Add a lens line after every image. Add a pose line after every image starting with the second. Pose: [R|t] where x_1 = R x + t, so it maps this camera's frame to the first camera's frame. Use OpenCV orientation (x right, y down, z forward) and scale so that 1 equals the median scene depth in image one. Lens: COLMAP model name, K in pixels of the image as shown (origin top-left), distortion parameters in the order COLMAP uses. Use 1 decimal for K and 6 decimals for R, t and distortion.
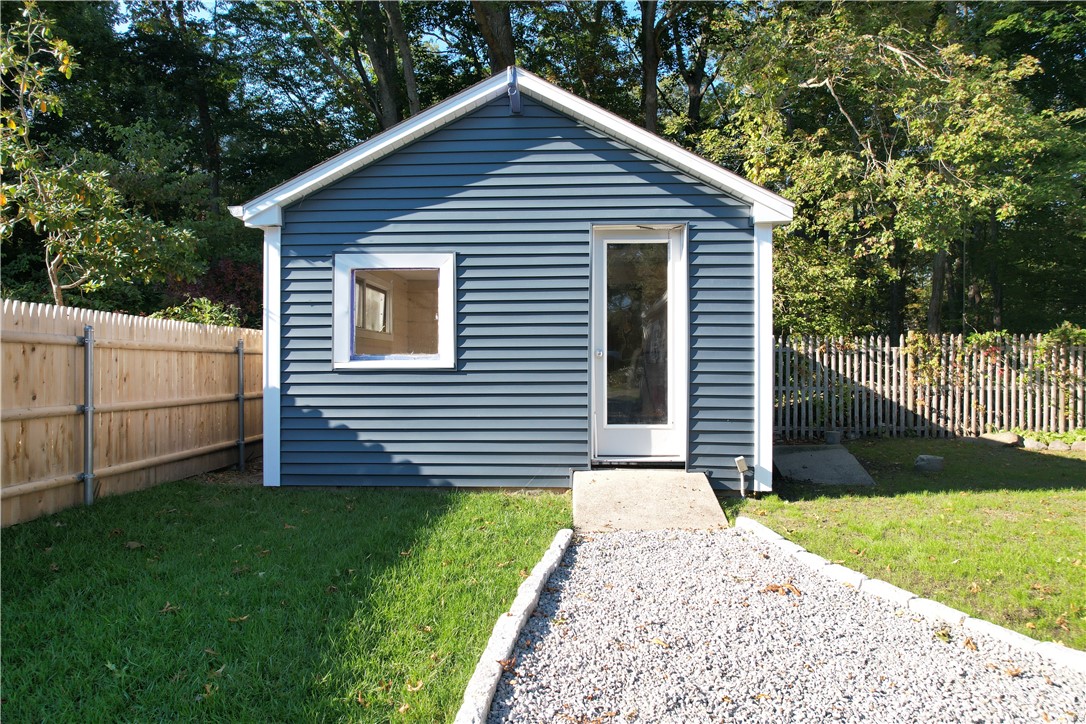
lens RADIAL K [[694.0, 0, 549.5], [0, 694.0, 363.1], [0, 0, 1]] dist [-0.074334, 0.067356]
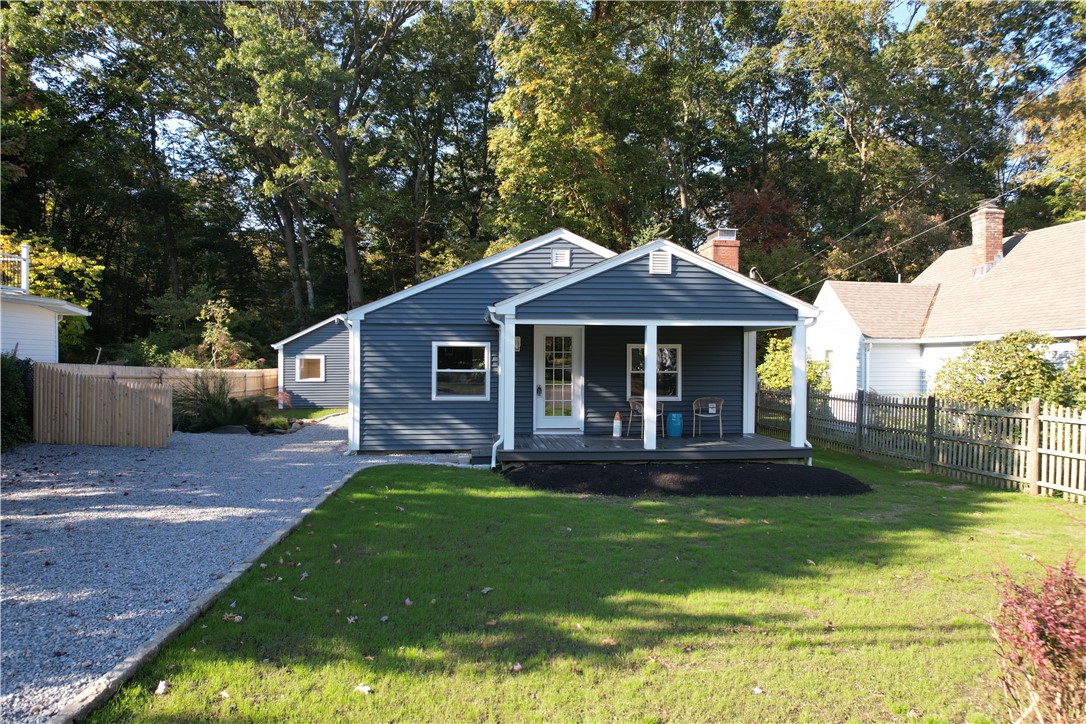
lens RADIAL K [[694.0, 0, 543.9], [0, 694.0, 366.0], [0, 0, 1]] dist [-0.074334, 0.067356]
pose [[0.986193, -0.004070, 0.165551, 0.278974], [0.003018, 0.999974, 0.006608, -0.062547], [-0.165573, -0.006017, 0.986179, -1.929070]]
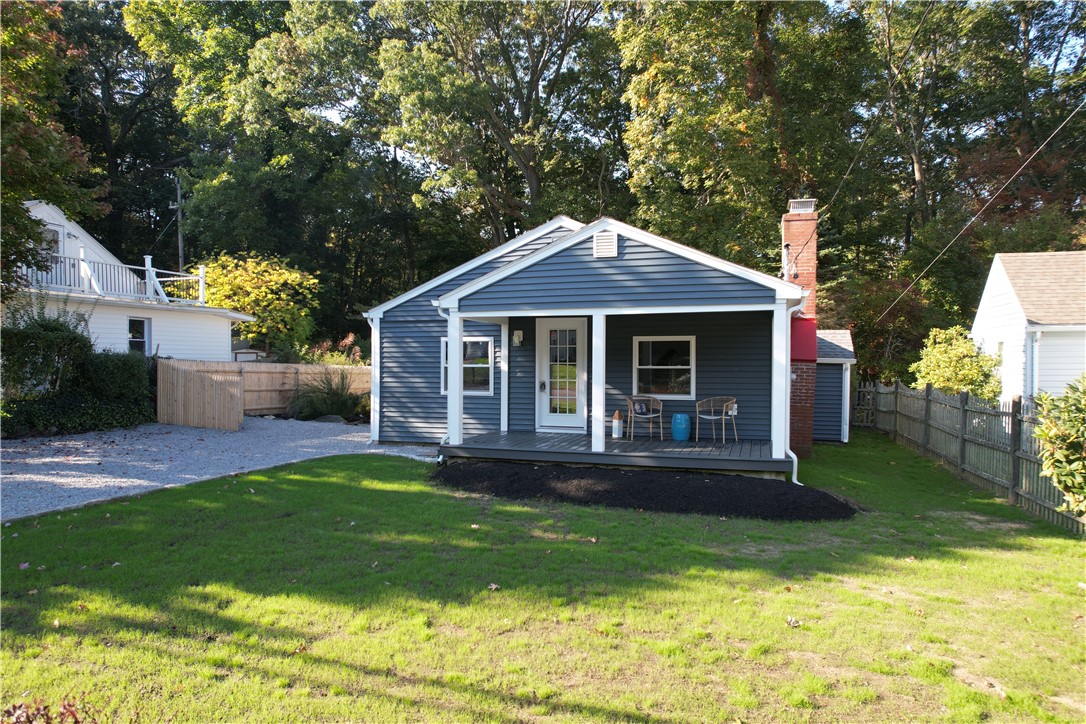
lens RADIAL K [[694.0, 0, 543.8], [0, 694.0, 360.1], [0, 0, 1]] dist [-0.074334, 0.067356]
pose [[0.971049, -0.005833, -0.238811, 0.759371], [0.004993, 0.999979, -0.004123, -0.050747], [0.238830, 0.002812, 0.971057, -1.861770]]
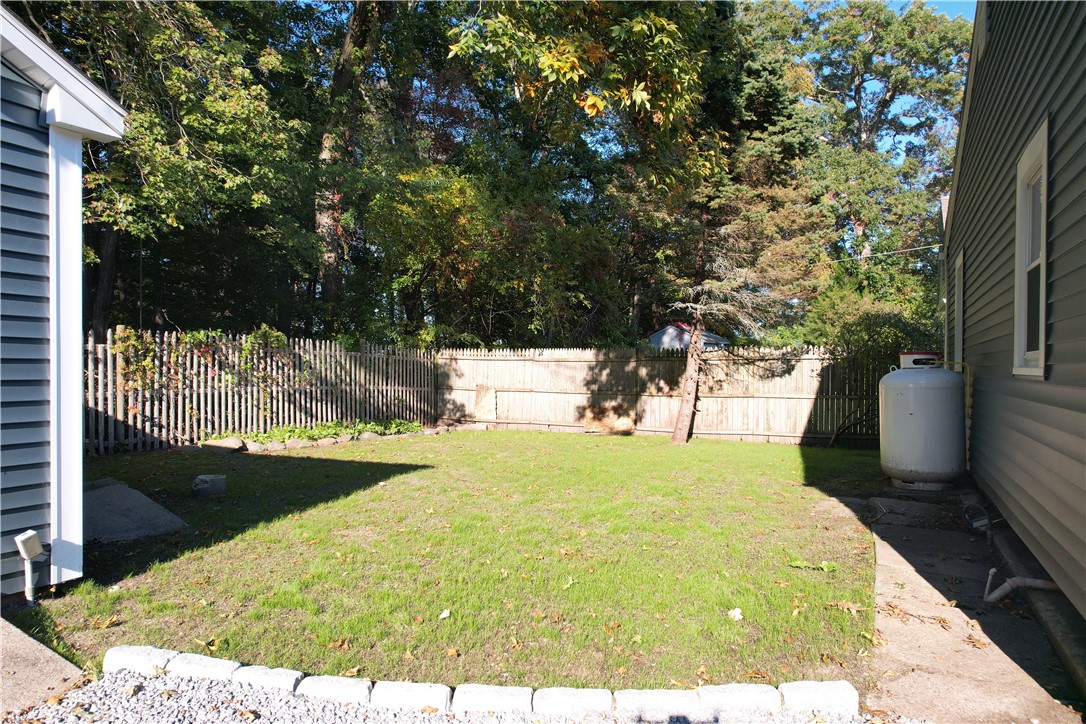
lens RADIAL K [[694.0, 0, 540.2], [0, 694.0, 374.1], [0, 0, 1]] dist [-0.074334, 0.067356]
pose [[0.390328, -0.012170, 0.920595, -0.036872], [-0.003413, 0.999887, 0.014665, -0.001462], [-0.920669, -0.008866, 0.390242, 0.209172]]
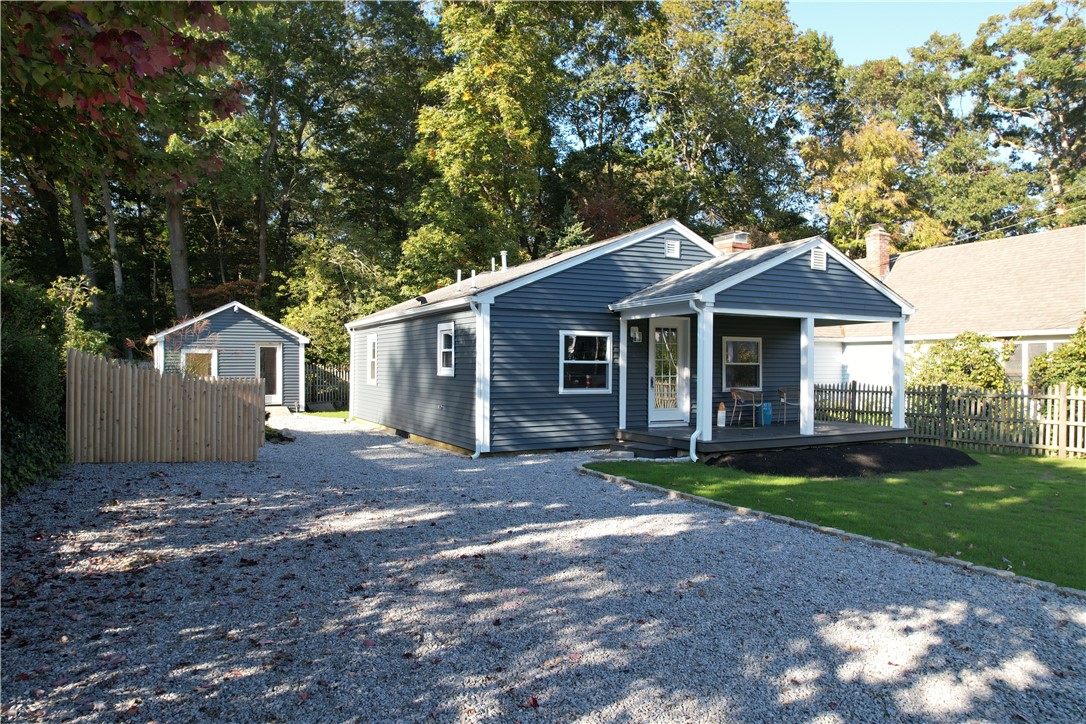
lens RADIAL K [[694.0, 0, 542.4], [0, 694.0, 361.7], [0, 0, 1]] dist [-0.074334, 0.067356]
pose [[0.847737, -0.000323, 0.530416, -0.326846], [0.001983, 0.999995, -0.002560, -0.044130], [-0.530412, 0.003222, 0.847734, -1.634850]]
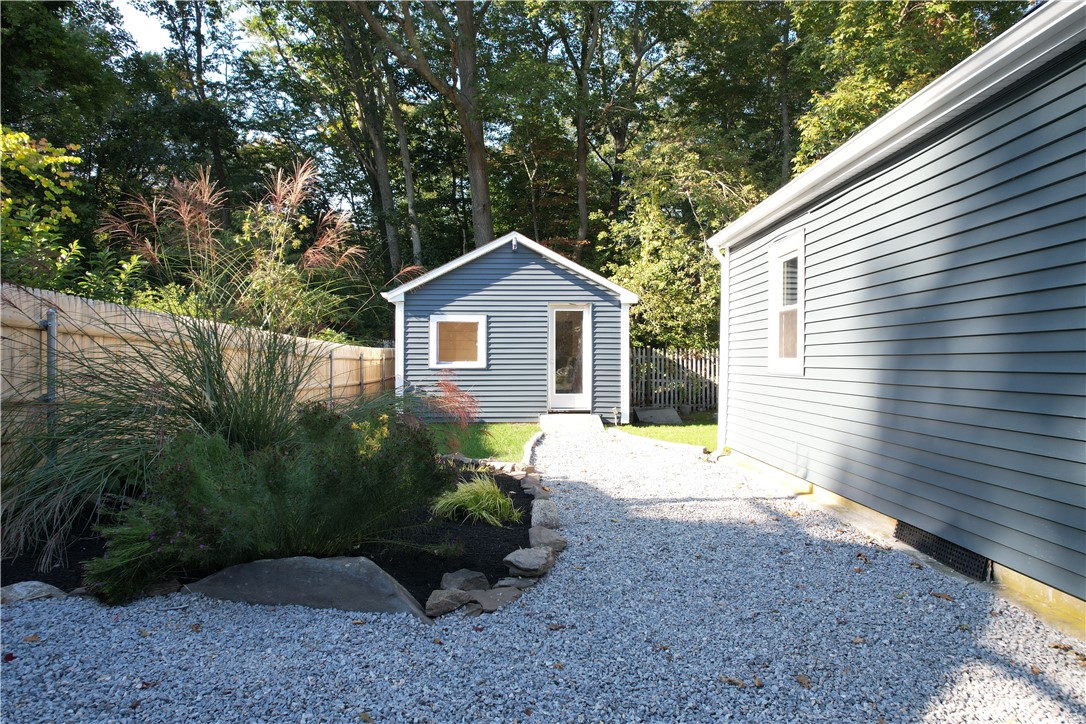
lens RADIAL K [[694.0, 0, 550.5], [0, 694.0, 364.0], [0, 0, 1]] dist [-0.074334, 0.067356]
pose [[0.996027, 0.001311, 0.089037, -0.069541], [-0.001378, 0.999999, 0.000697, -0.003729], [-0.089036, -0.000817, 0.996028, -0.645740]]
